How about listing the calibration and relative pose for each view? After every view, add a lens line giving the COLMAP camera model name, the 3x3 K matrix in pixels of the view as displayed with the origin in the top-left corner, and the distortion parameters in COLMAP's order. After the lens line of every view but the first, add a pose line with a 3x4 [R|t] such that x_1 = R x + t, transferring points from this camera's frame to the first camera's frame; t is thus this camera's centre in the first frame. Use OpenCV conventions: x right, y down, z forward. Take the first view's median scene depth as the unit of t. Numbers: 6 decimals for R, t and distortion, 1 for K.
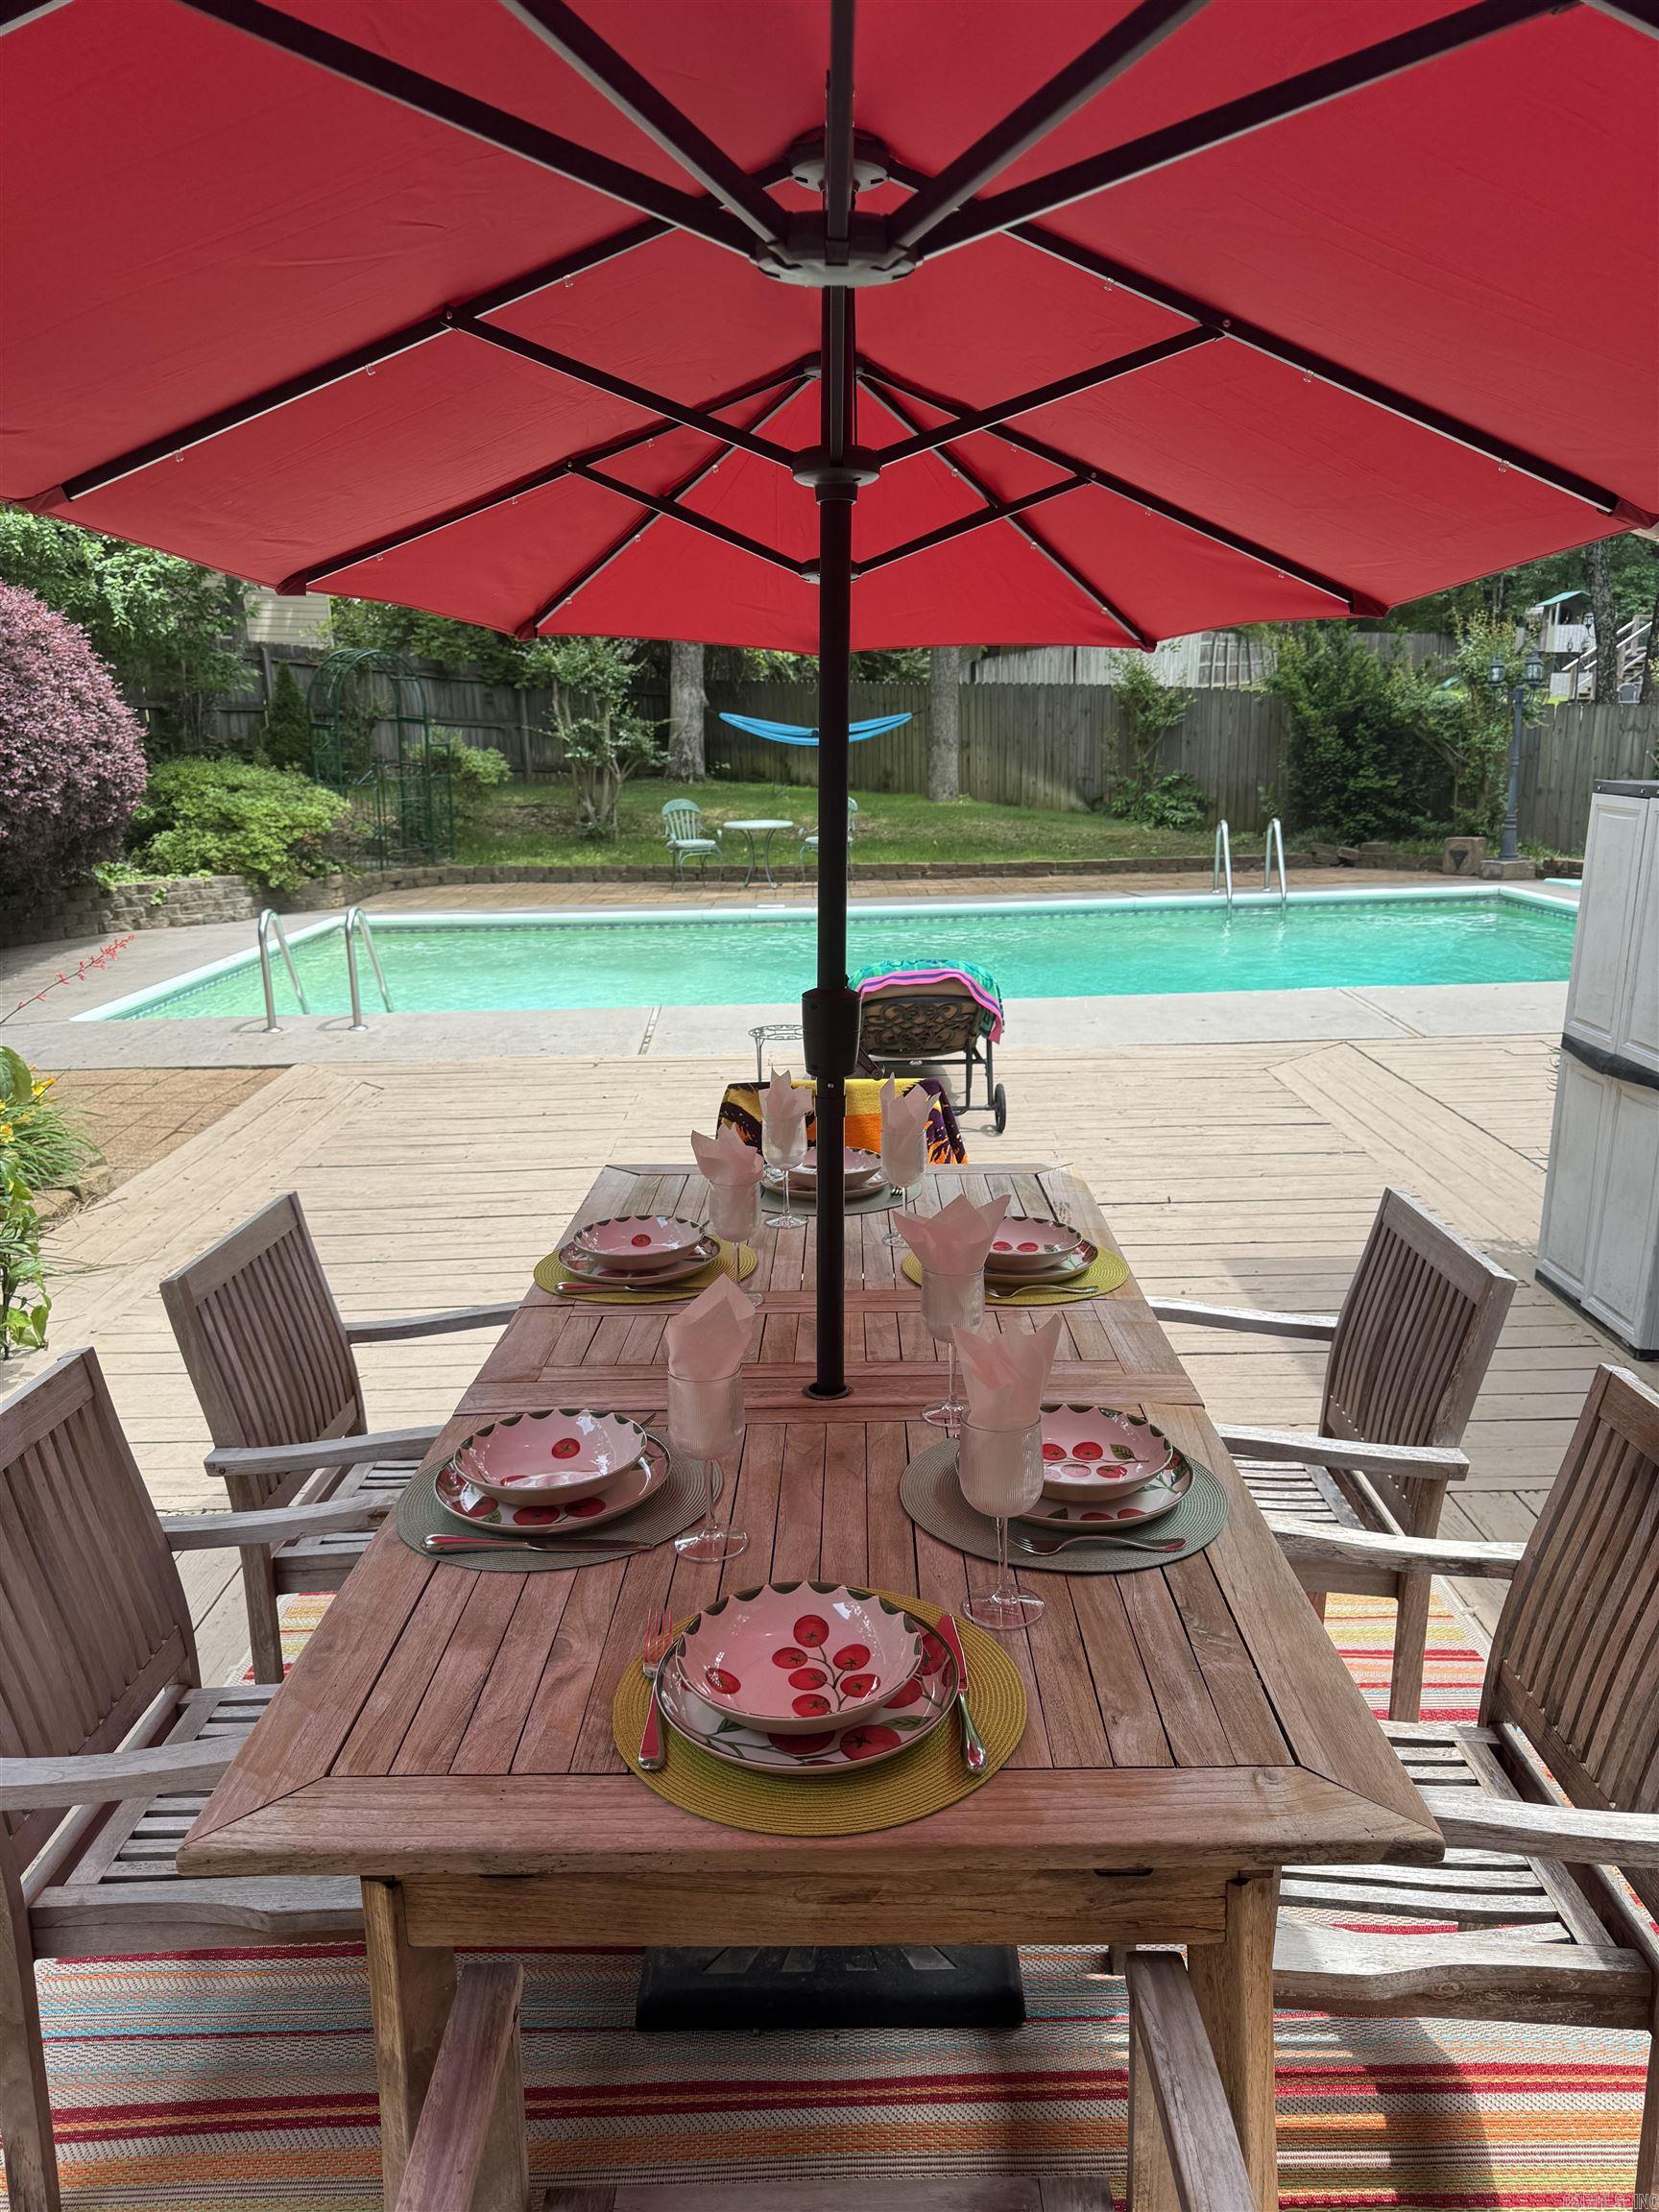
lens RADIAL K [[1537.2, 0, 829.5], [0, 1537.2, 1106.0], [0, 0, 1]] dist [0.171353, -0.316508]
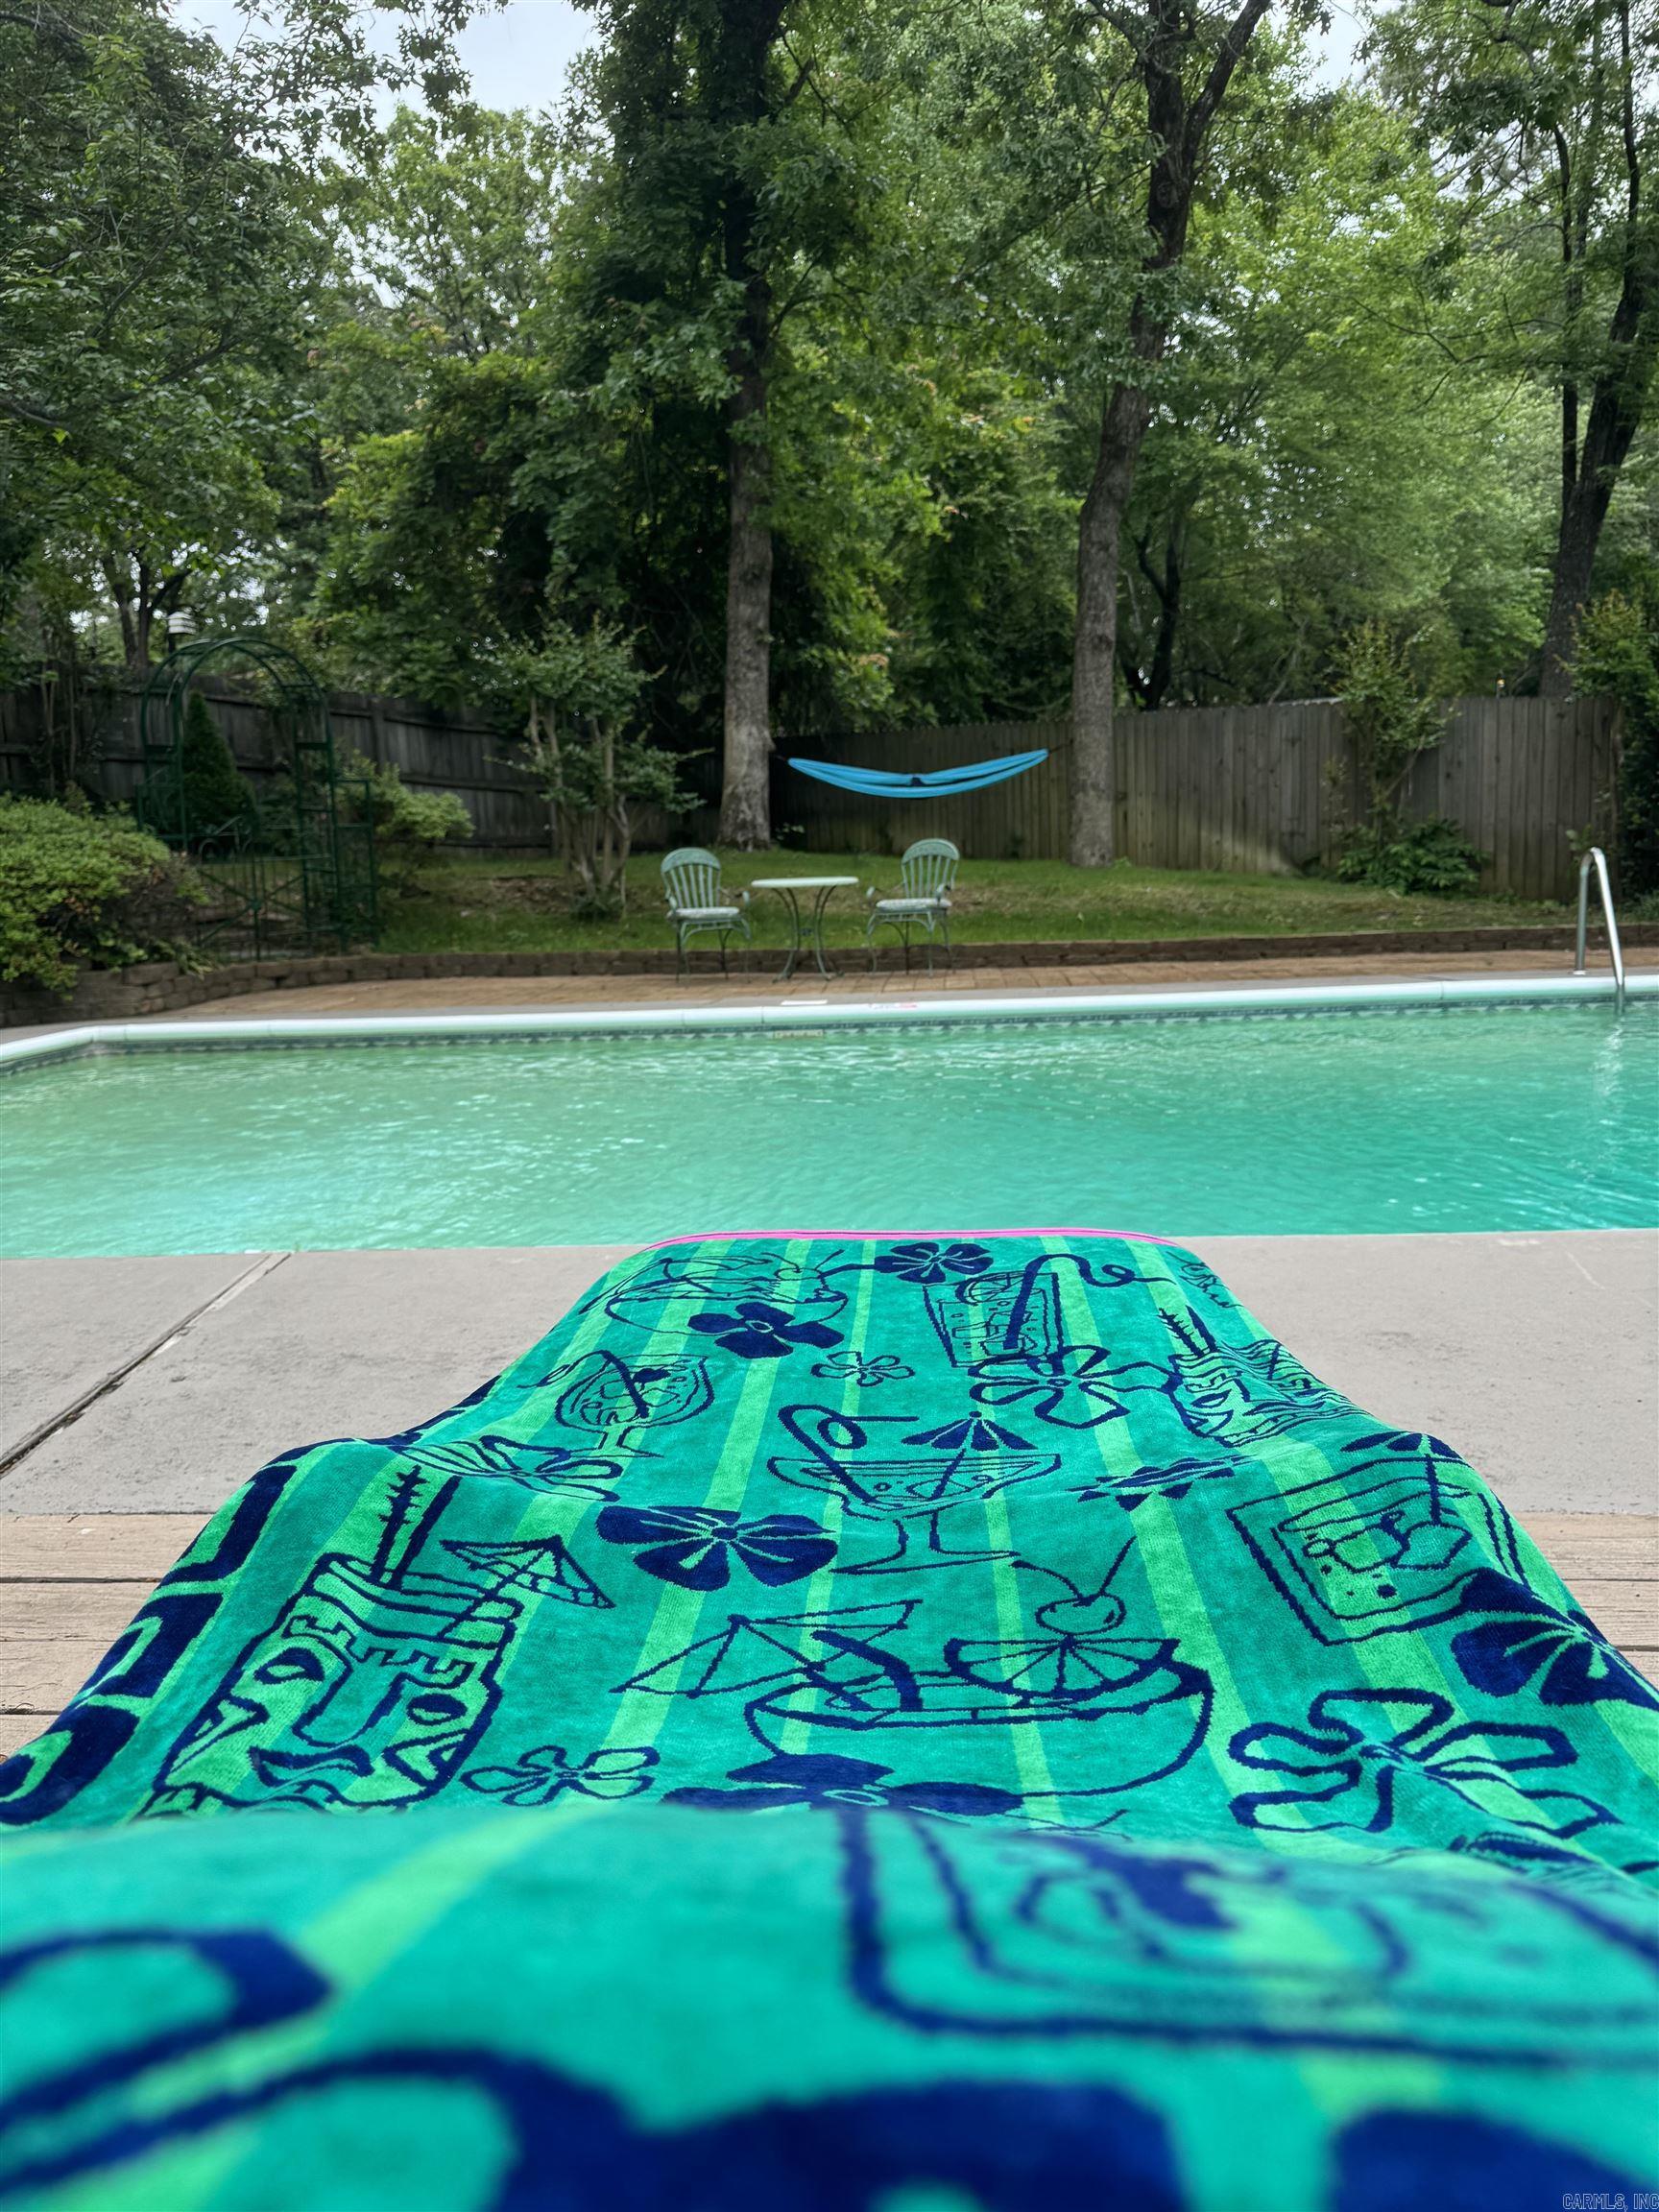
lens RADIAL K [[1537.2, 0, 829.5], [0, 1537.2, 1106.0], [0, 0, 1]] dist [0.171353, -0.316508]
pose [[0.995637, -0.001149, -0.093300, 0.022572], [-0.005883, 0.997162, -0.075055, -0.035982], [0.093121, 0.075276, 0.992805, 0.329815]]
